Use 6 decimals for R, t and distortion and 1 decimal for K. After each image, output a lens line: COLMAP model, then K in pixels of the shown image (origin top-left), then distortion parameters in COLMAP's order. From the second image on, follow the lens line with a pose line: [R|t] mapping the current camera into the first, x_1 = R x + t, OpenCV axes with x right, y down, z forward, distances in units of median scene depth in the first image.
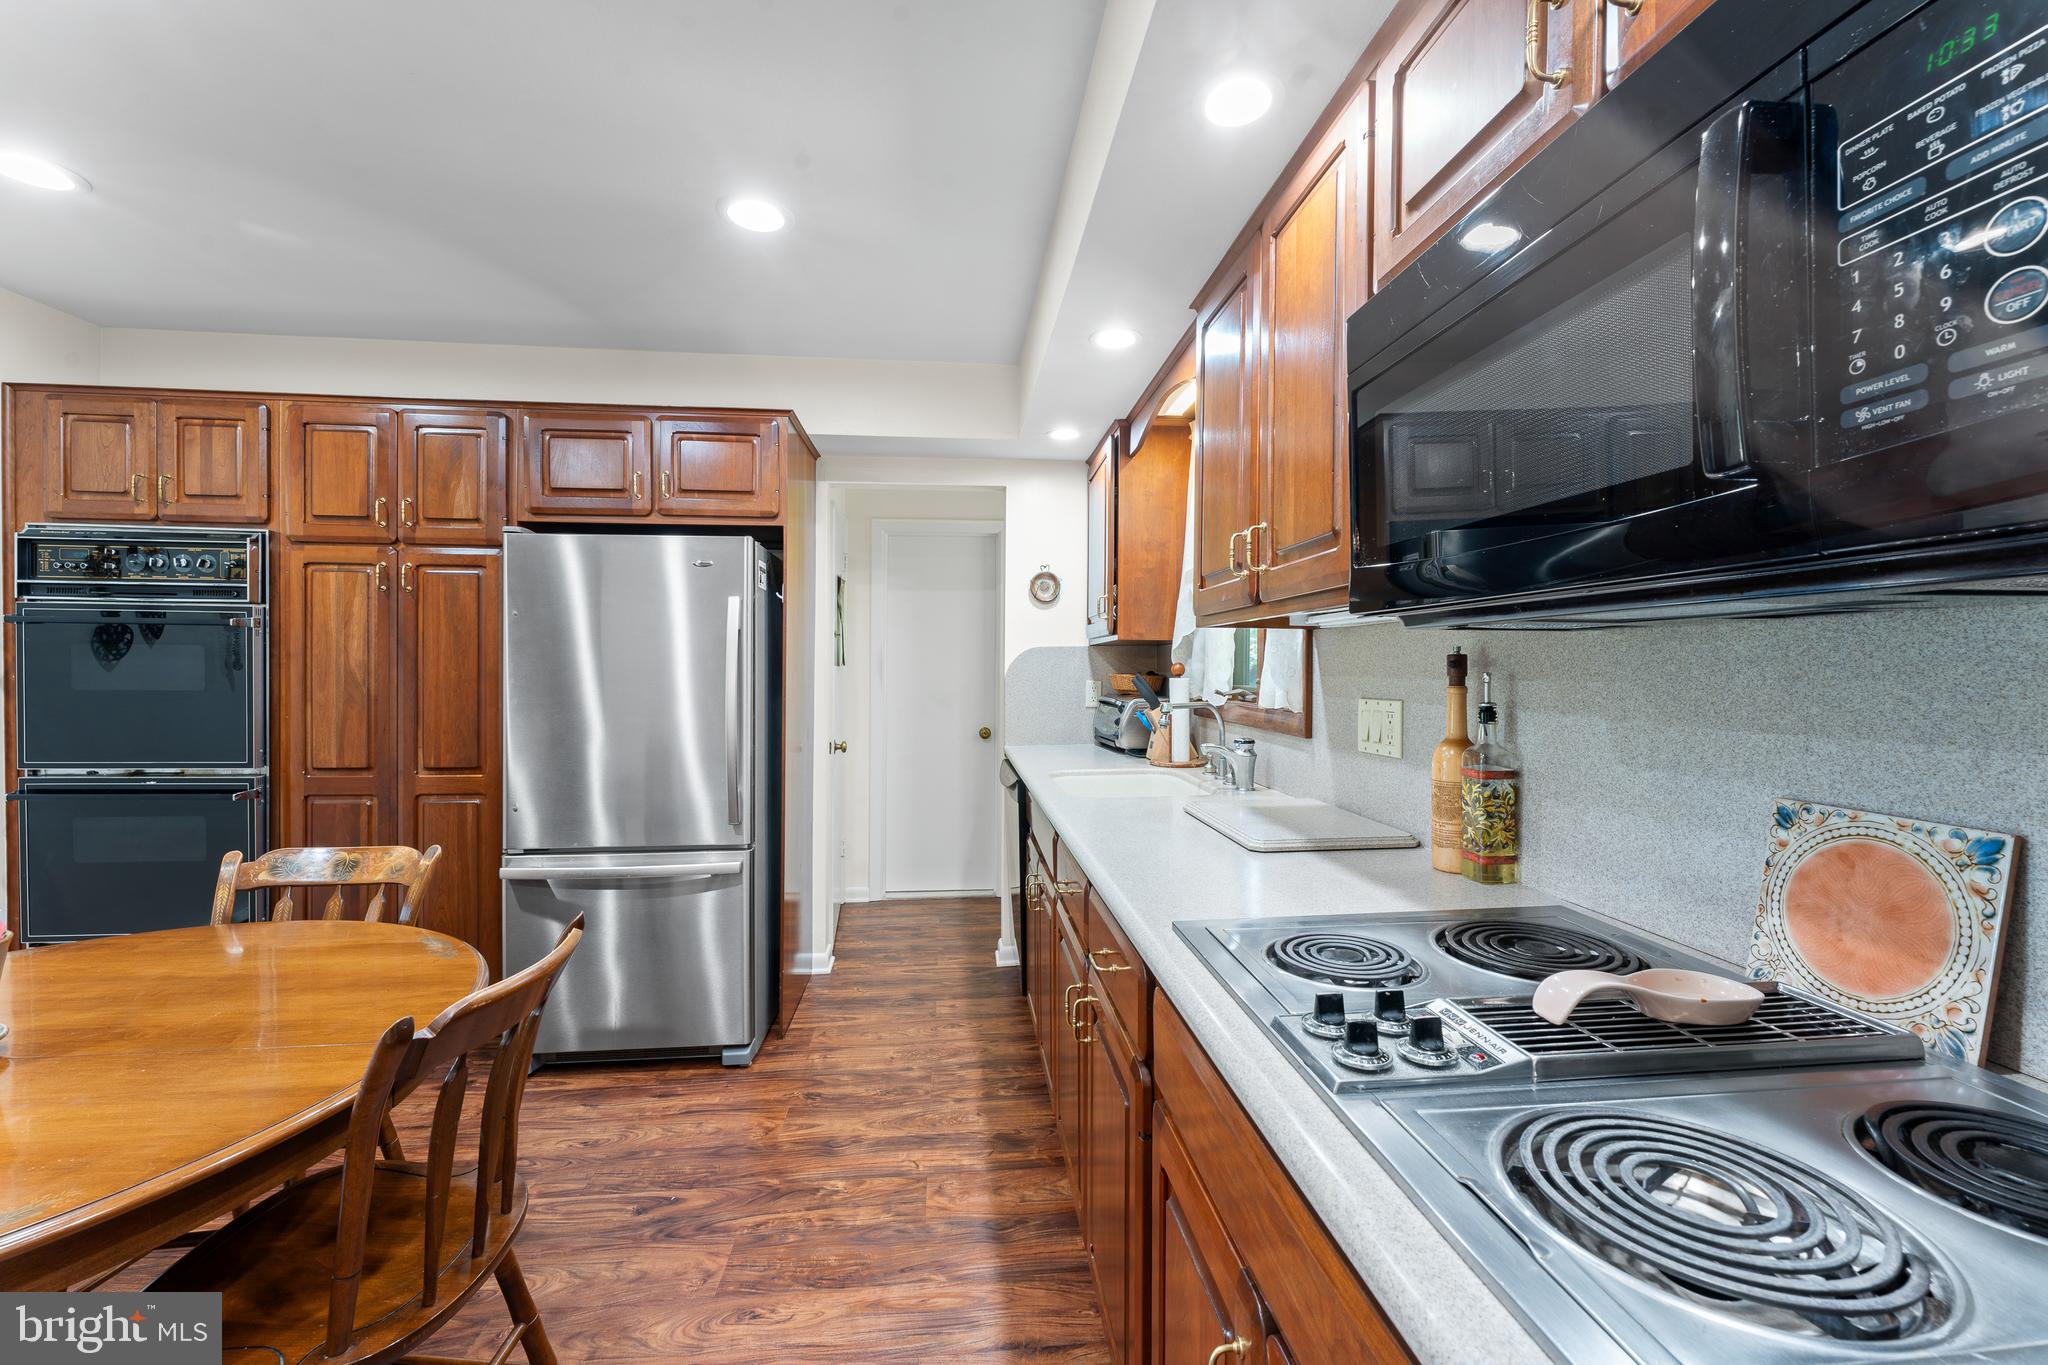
lens RADIAL K [[826.7, 0, 1031.4], [0, 826.7, 676.1], [0, 0, 1]] dist [-0.002011, -0.000262]
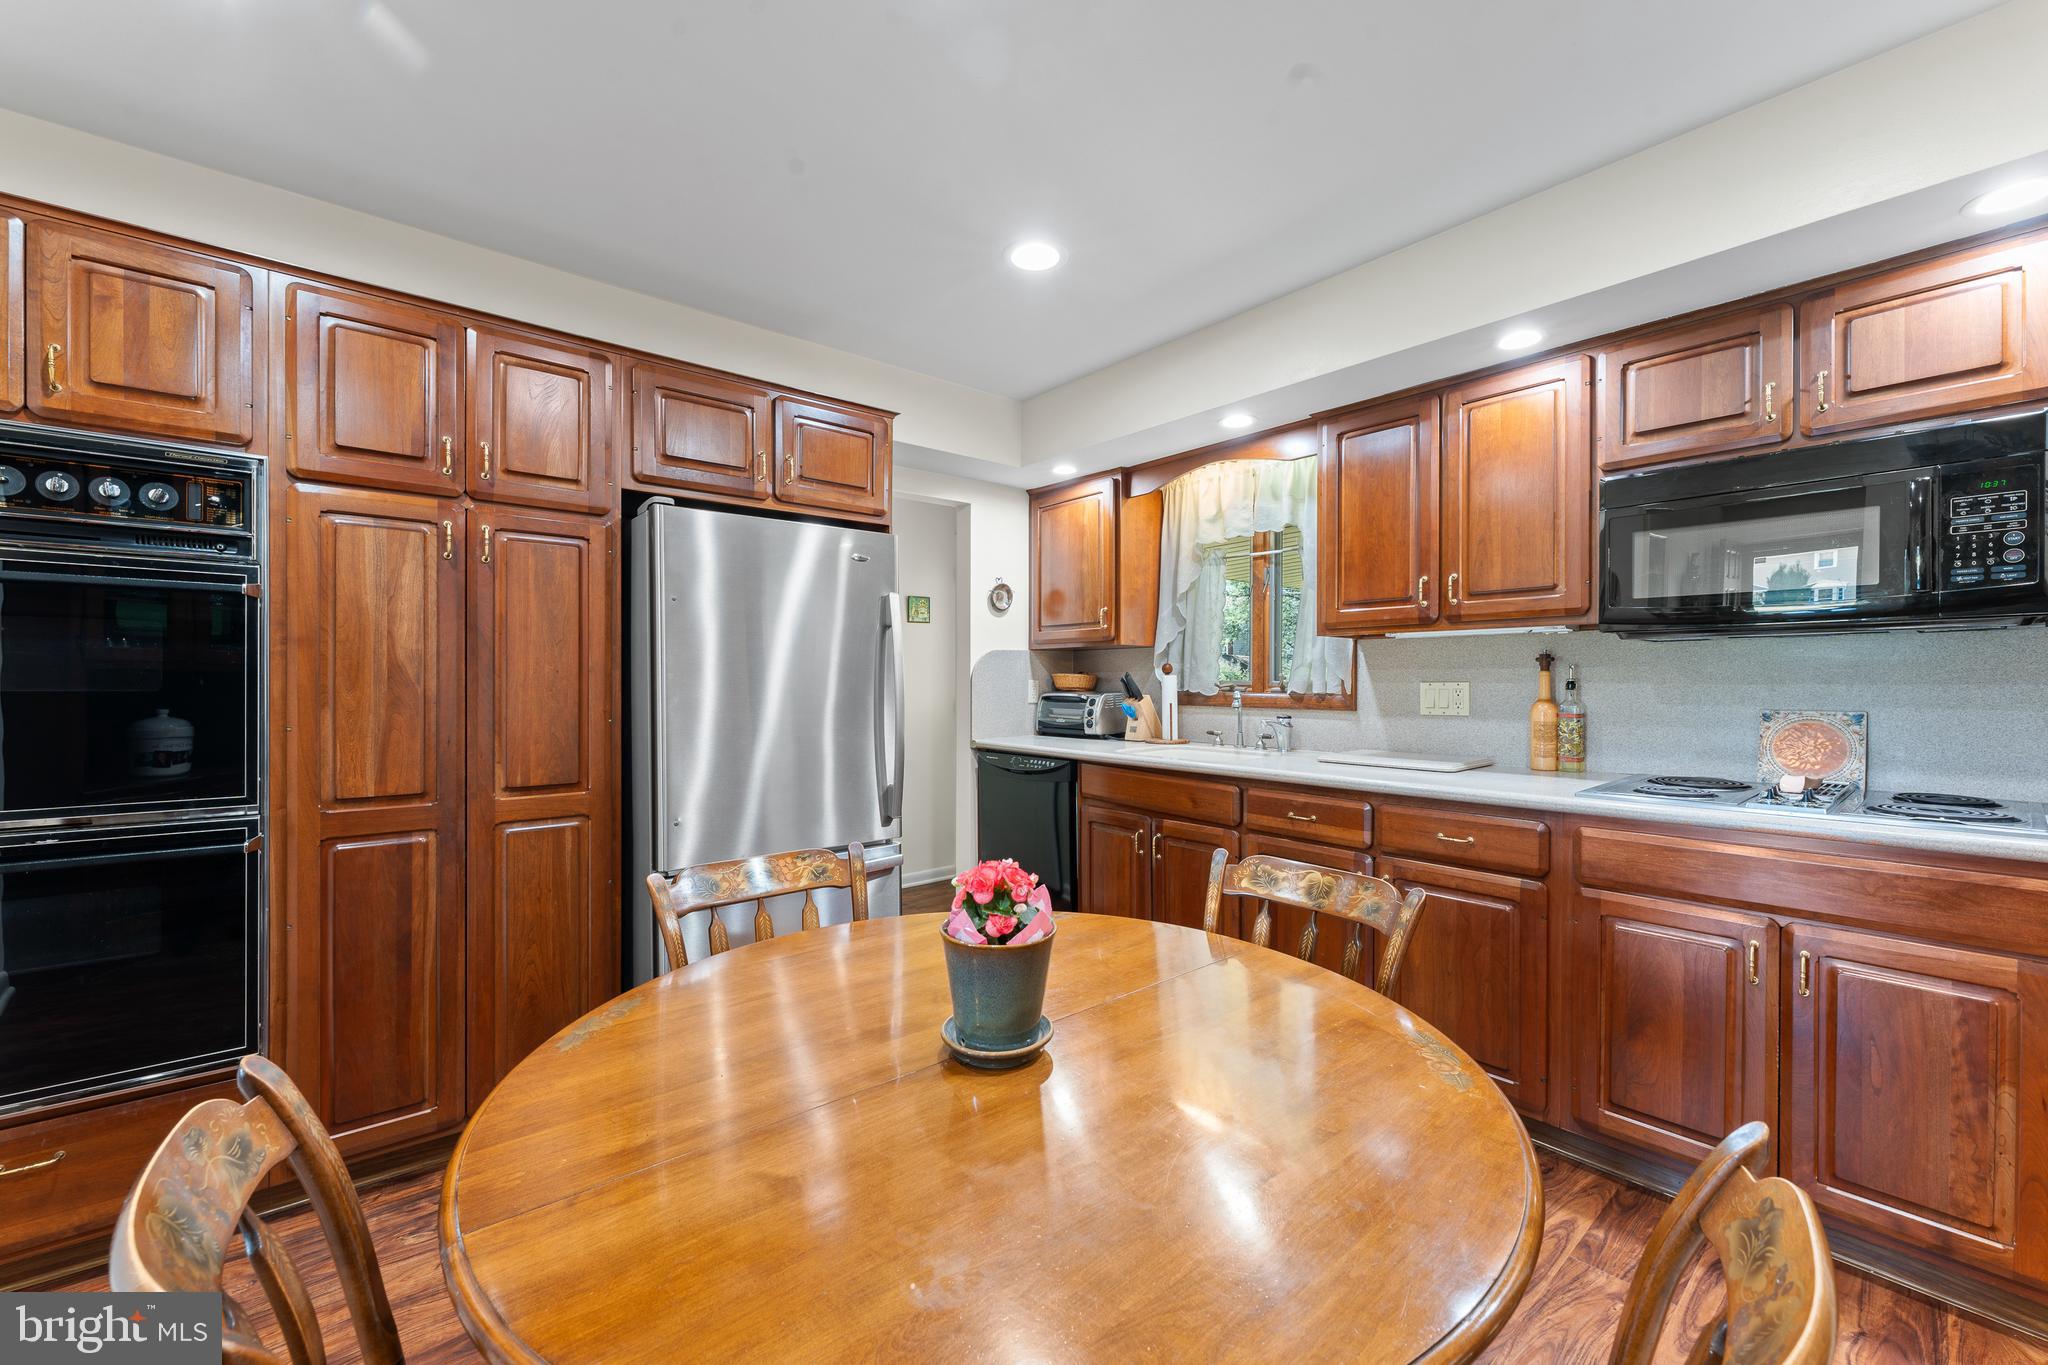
lens RADIAL K [[826.7, 0, 1020.2], [0, 826.7, 686.4], [0, 0, 1]] dist [-0.002011, -0.000262]
pose [[0.820812, -0.006944, 0.571157, -0.785801], [0.008870, 0.999960, -0.000590, 0.019246], [-0.571130, 0.005551, 0.820841, 0.077010]]
